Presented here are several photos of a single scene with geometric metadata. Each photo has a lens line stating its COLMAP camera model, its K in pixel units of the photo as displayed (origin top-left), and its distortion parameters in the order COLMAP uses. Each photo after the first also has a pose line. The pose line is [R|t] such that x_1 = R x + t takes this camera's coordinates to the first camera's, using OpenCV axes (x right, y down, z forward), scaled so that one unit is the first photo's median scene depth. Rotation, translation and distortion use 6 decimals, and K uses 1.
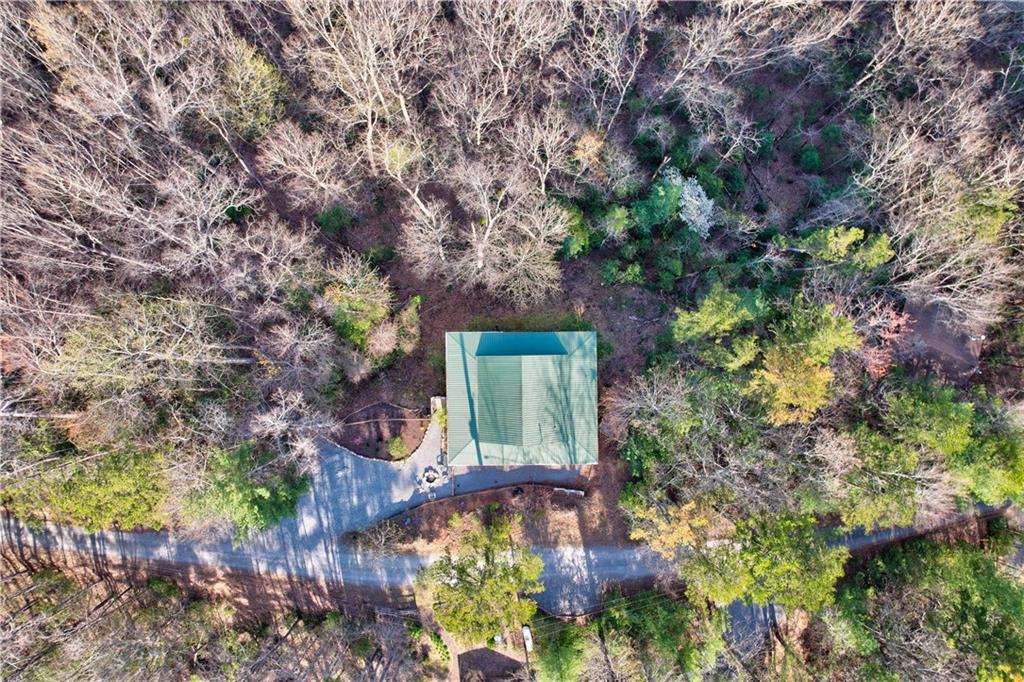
lens RADIAL K [[655.3, 0, 510.3], [0, 655.3, 337.2], [0, 0, 1]] dist [0.011575, -0.007206]
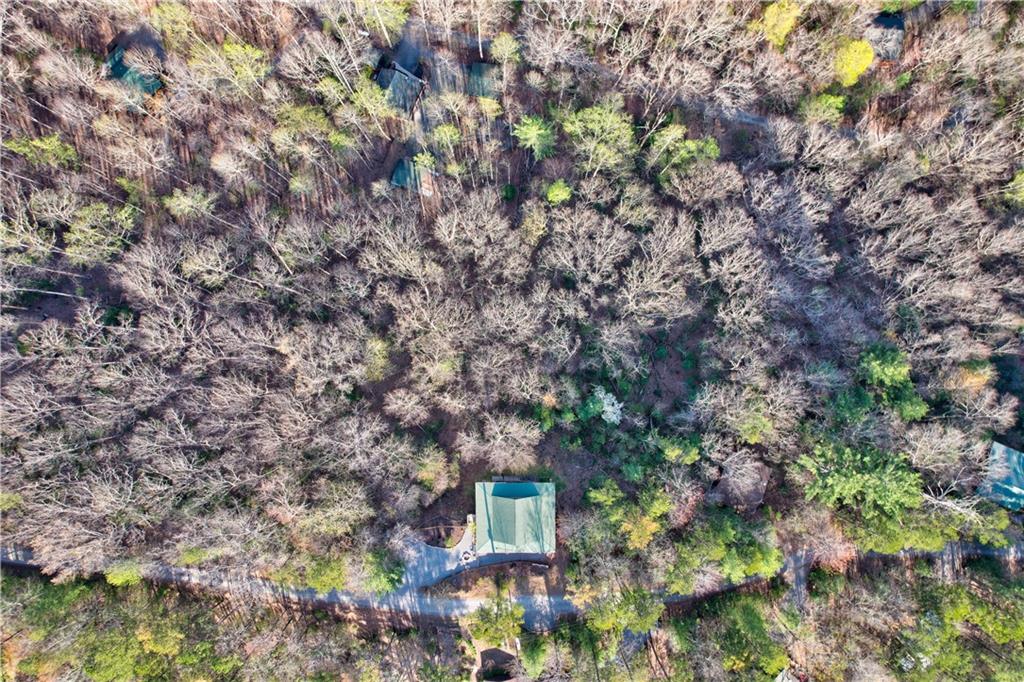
lens RADIAL K [[655.3, 0, 513.4], [0, 655.3, 345.2], [0, 0, 1]] dist [0.011575, -0.007206]
pose [[0.999949, 0.007666, 0.006535, -0.005211], [-0.007752, 0.999882, 0.013242, -0.424734], [-0.006433, -0.013292, 0.999891, -0.879201]]
